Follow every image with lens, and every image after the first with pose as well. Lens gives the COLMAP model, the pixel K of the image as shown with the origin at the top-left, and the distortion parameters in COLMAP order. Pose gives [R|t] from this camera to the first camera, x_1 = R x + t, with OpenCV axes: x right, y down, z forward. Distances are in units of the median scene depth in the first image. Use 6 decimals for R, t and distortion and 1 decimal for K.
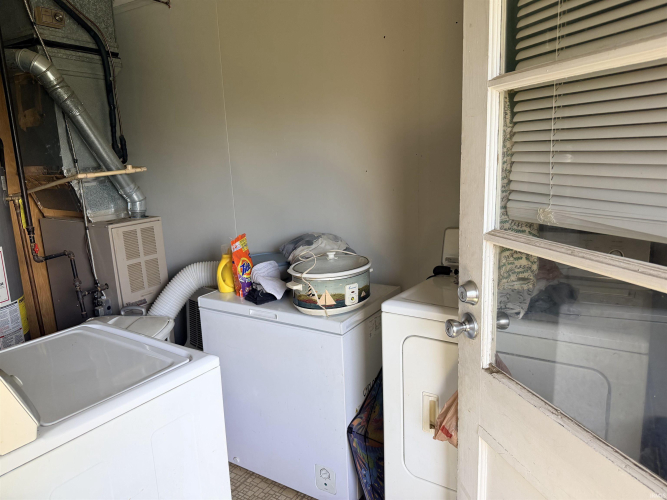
lens RADIAL K [[481.5, 0, 342.4], [0, 481.5, 248.0], [0, 0, 1]] dist [0.055623, -0.067664]
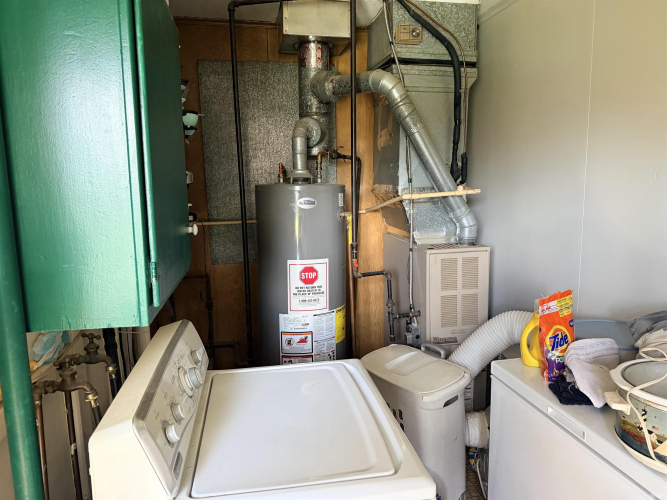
lens RADIAL K [[462.6, 0, 332.4], [0, 462.6, 253.4], [0, 0, 1]] dist [0.040596, -0.092679]
pose [[0.675538, 0.137202, -0.724447, 0.034764], [-0.153686, 0.987155, 0.043646, -0.051198], [0.721130, 0.081853, 0.687947, 0.265402]]
